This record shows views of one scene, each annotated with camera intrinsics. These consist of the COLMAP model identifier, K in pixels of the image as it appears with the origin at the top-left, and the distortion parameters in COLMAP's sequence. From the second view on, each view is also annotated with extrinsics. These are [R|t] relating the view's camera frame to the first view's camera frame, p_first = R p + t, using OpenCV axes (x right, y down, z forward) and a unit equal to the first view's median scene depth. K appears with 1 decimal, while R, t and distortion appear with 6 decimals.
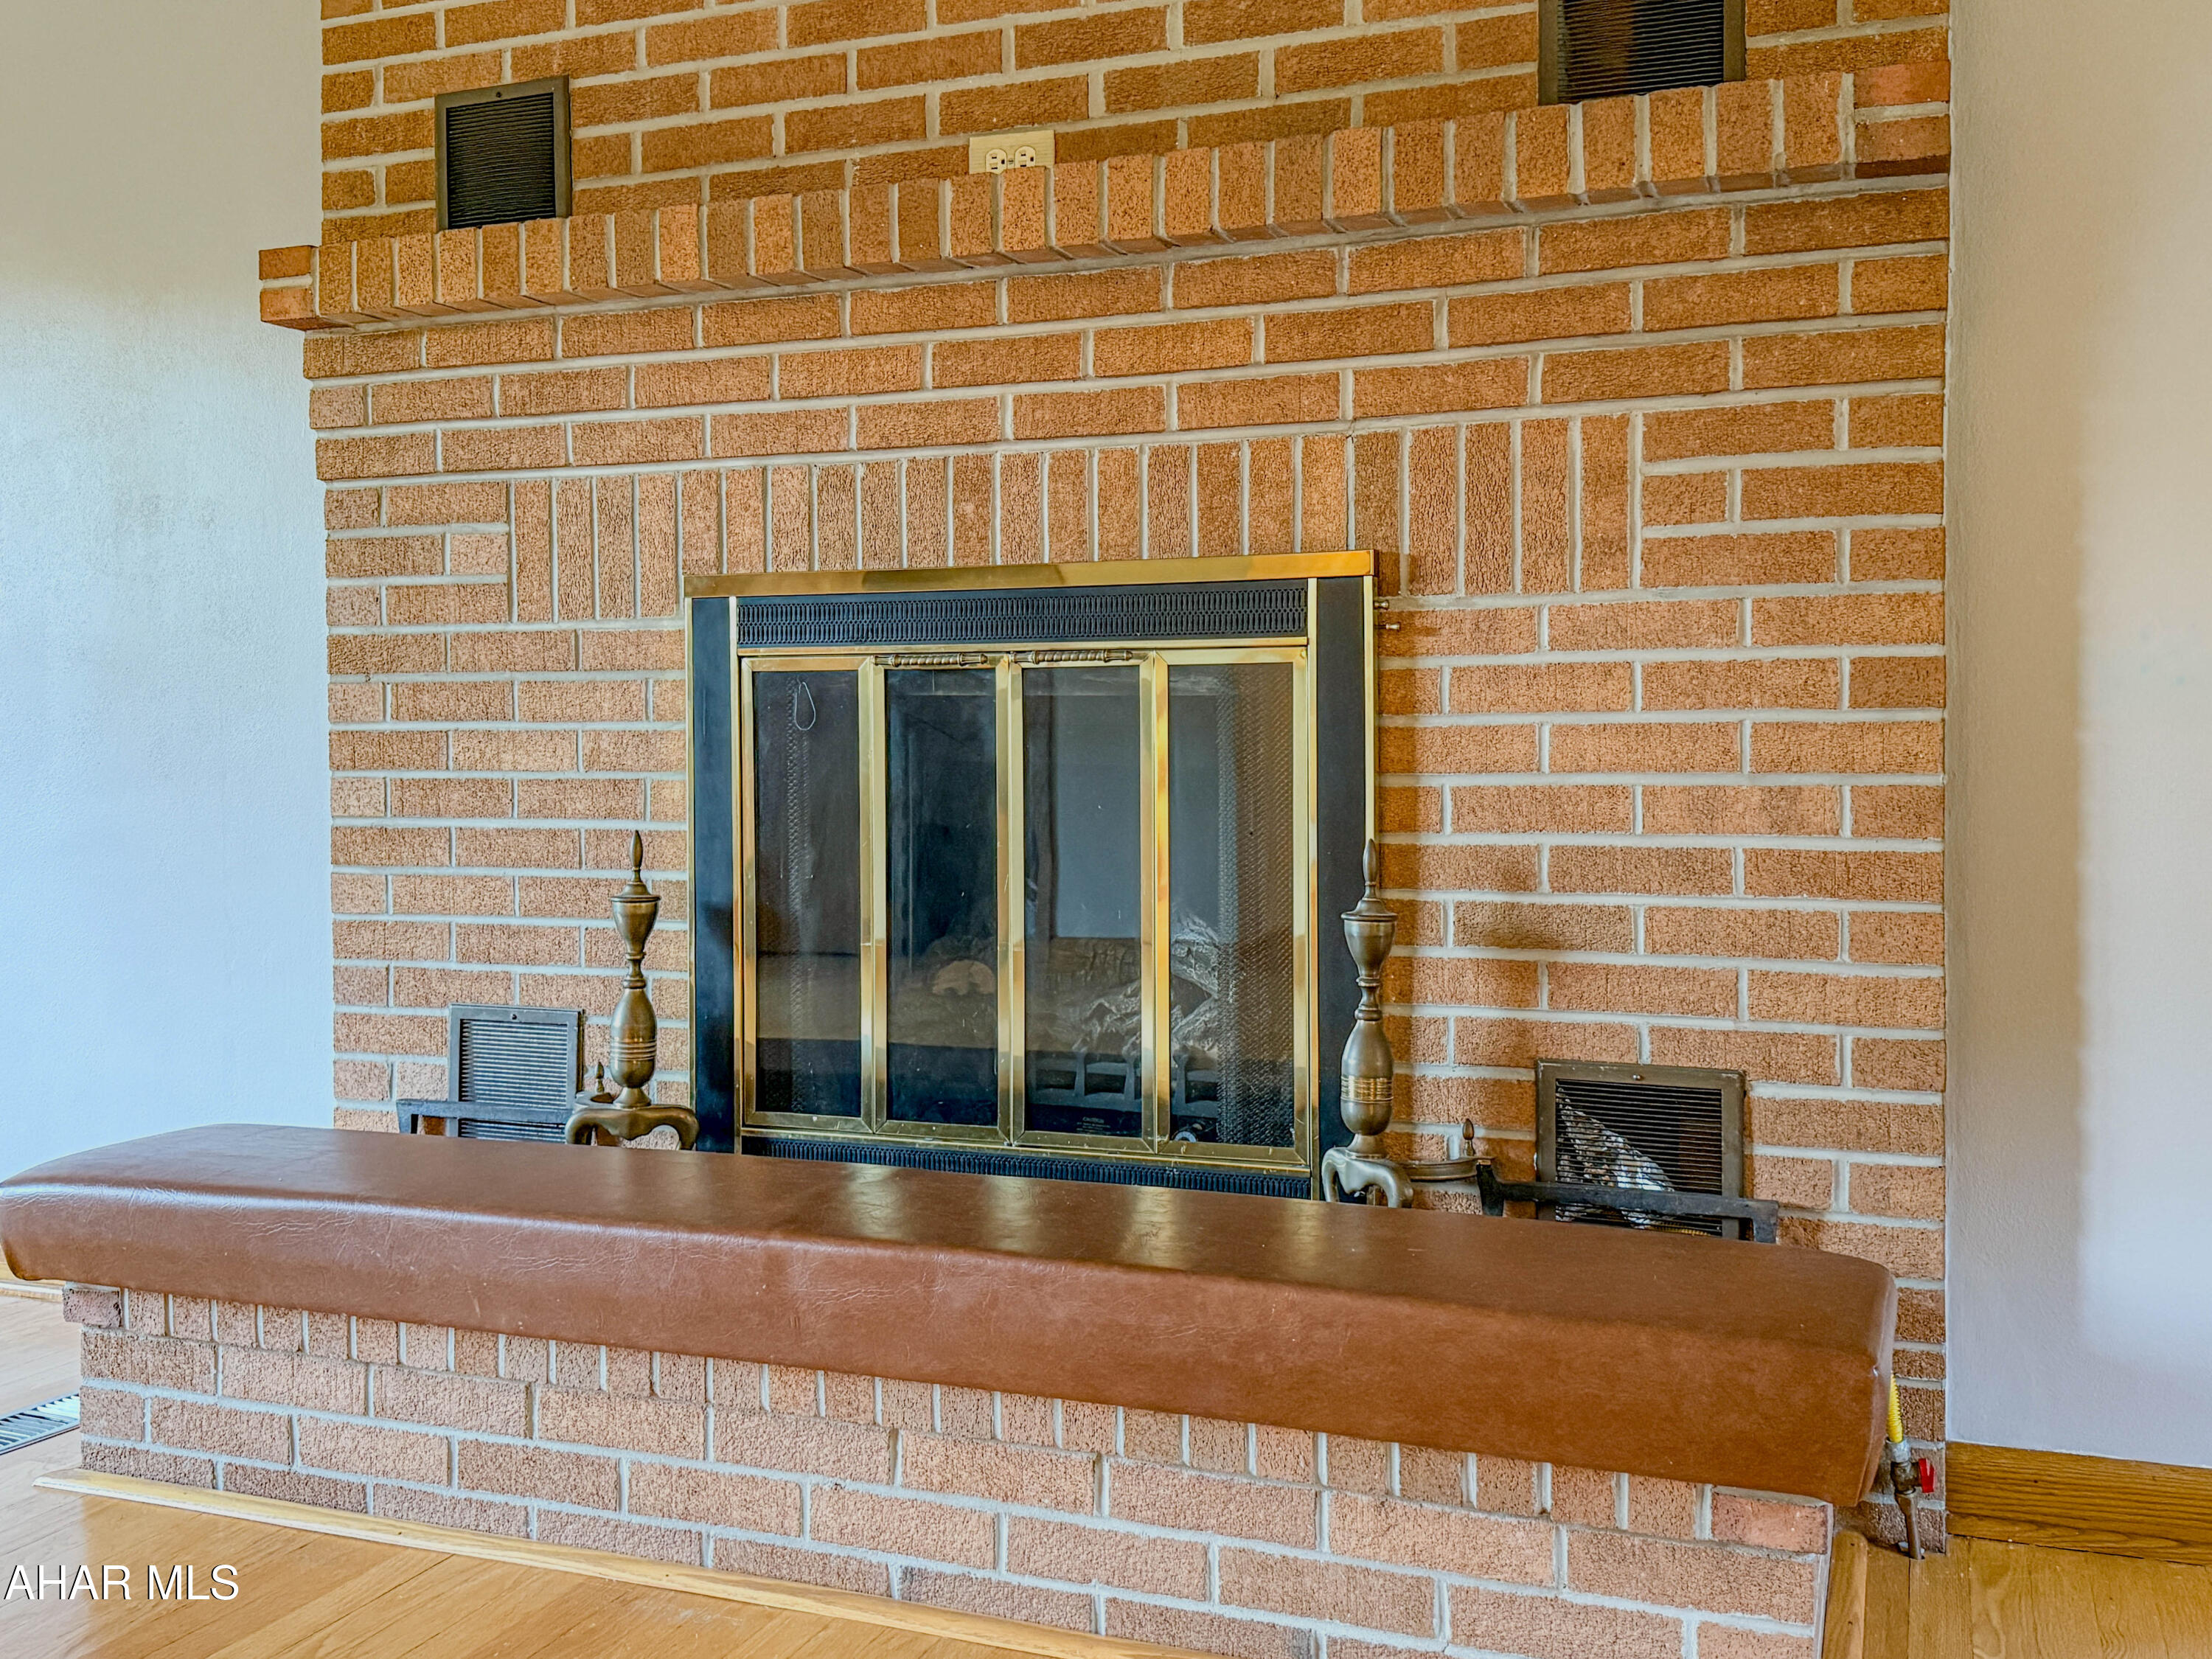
lens RADIAL K [[1971.1, 0, 1123.8], [0, 1971.1, 806.7], [0, 0, 1]] dist [0.067742, -0.116661]
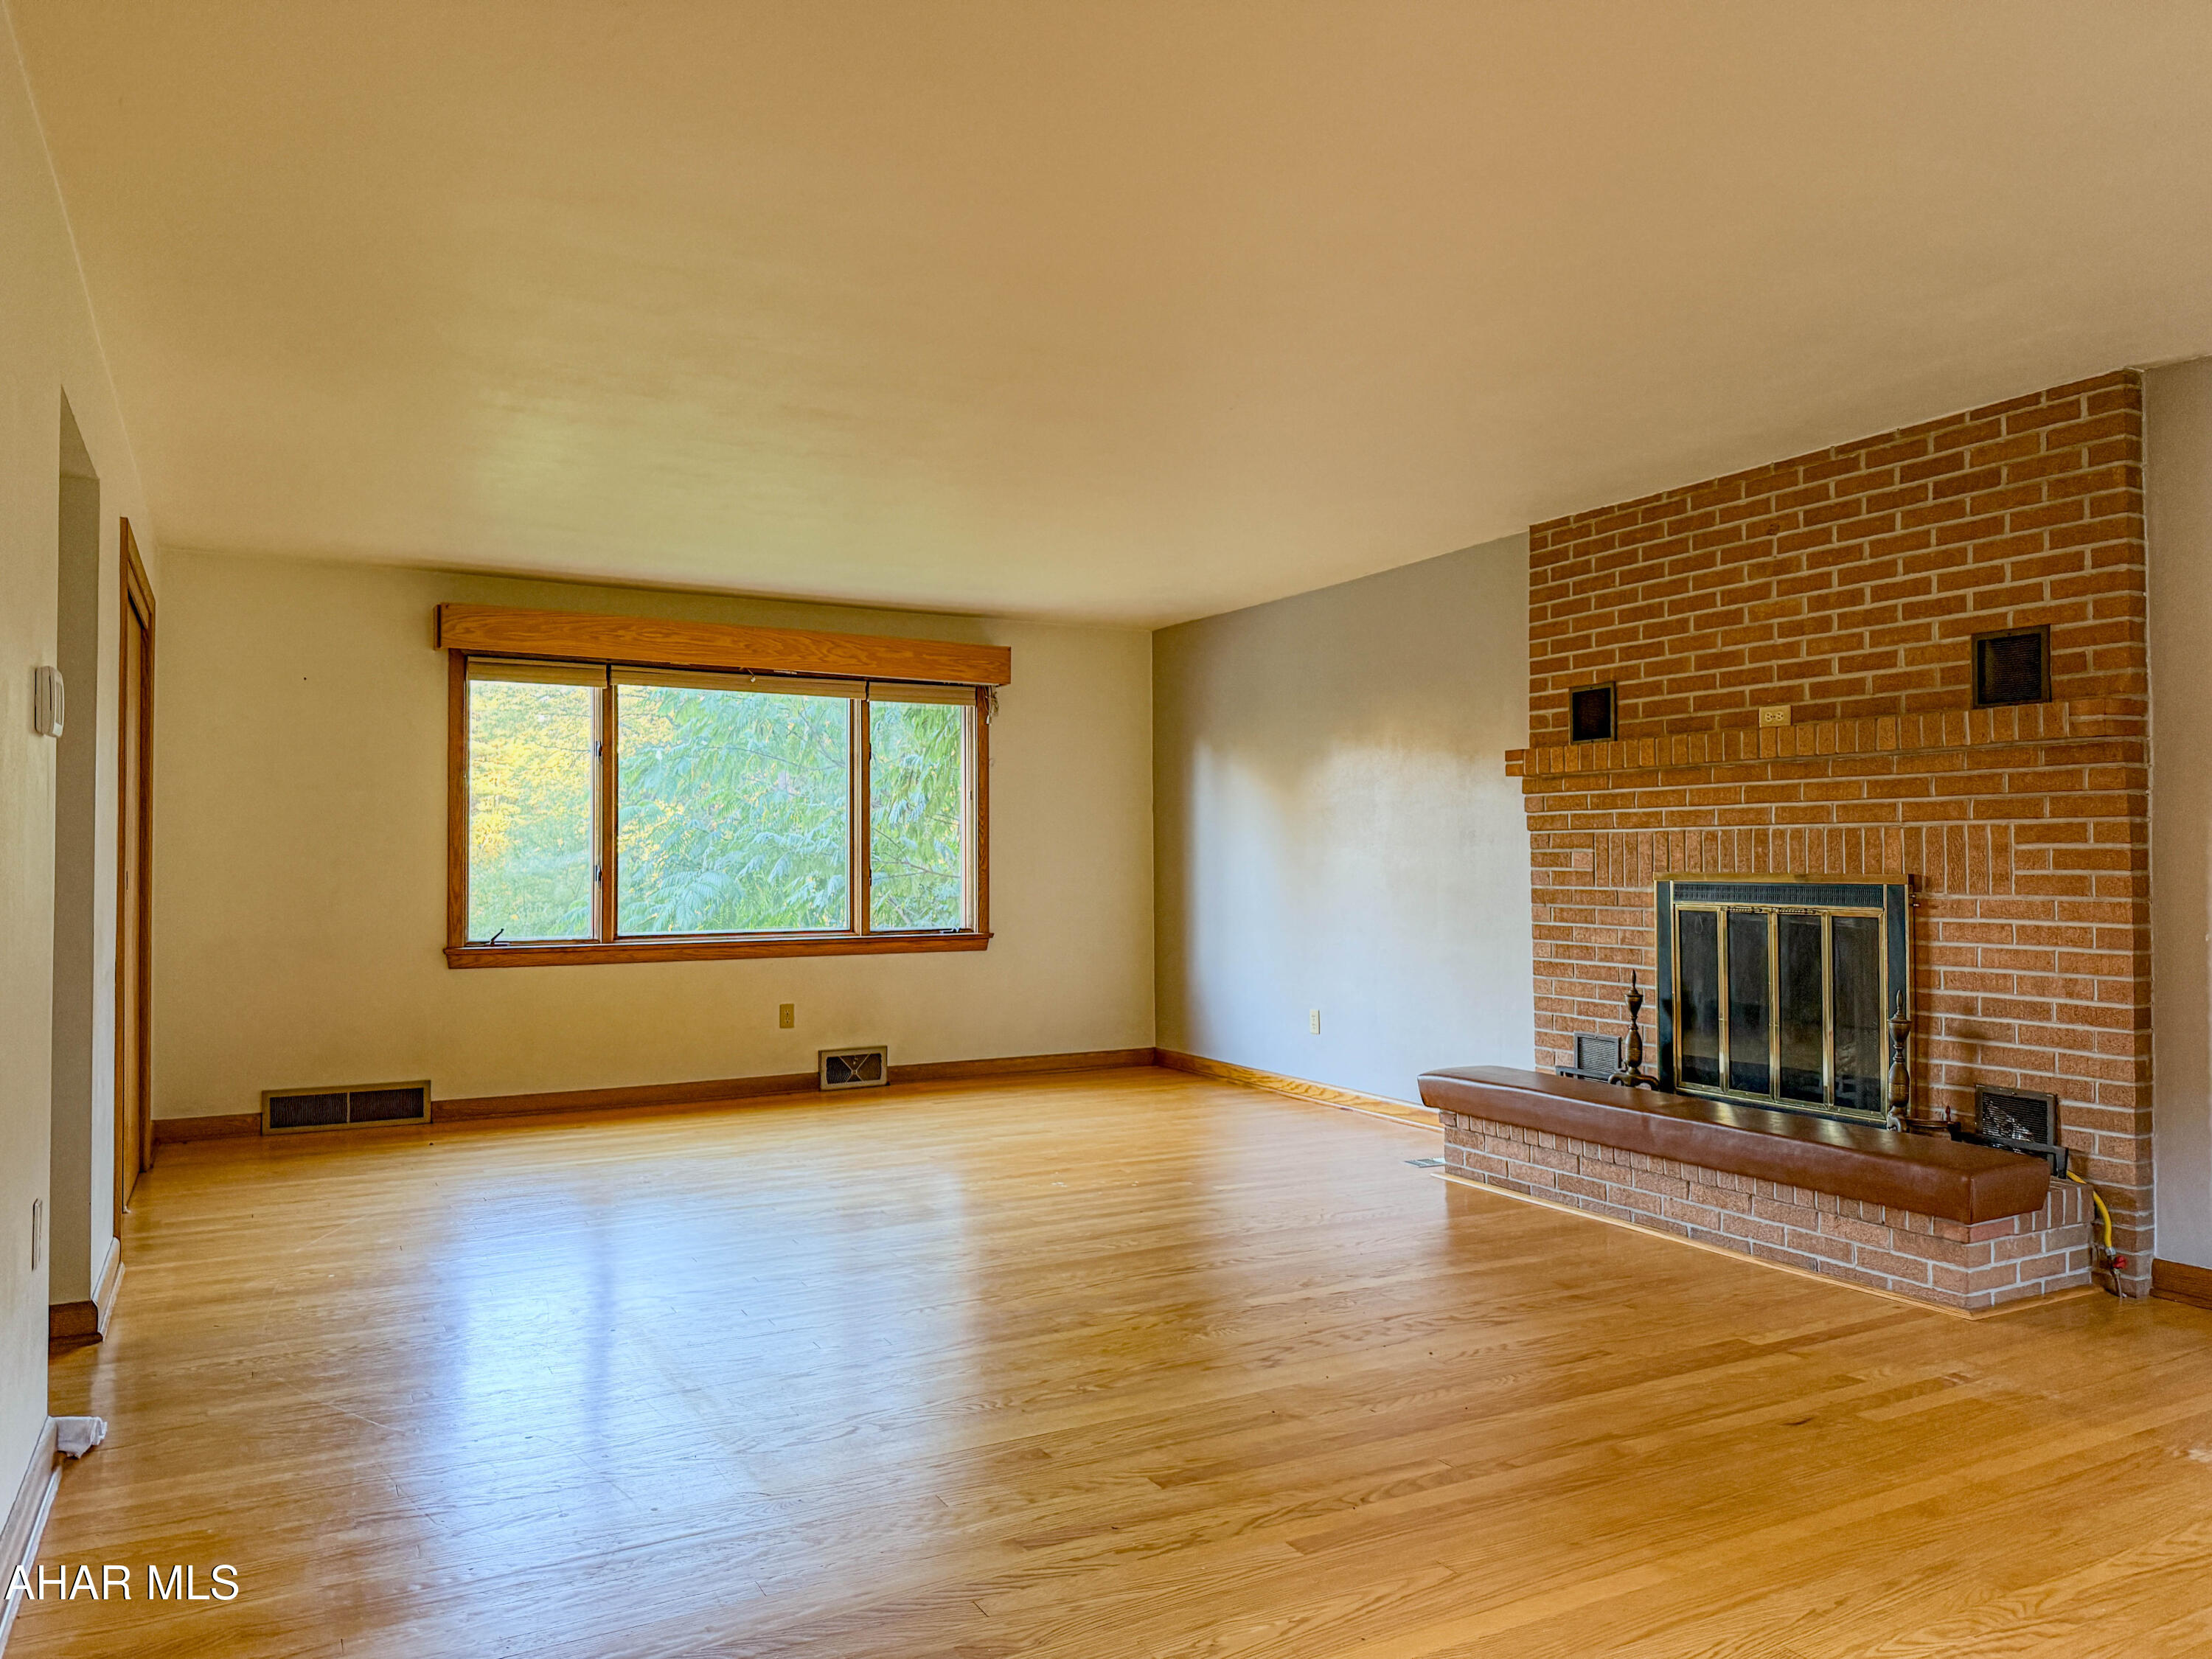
lens RADIAL K [[1529.7, 0, 1086.3], [0, 1529.7, 821.5], [0, 0, 1]] dist [-0.013021, -0.021951]
pose [[0.750935, -0.014785, -0.660211, 0.614480], [-0.015779, 0.999062, -0.040321, -0.102173], [0.660188, 0.040695, 0.749997, -1.135951]]
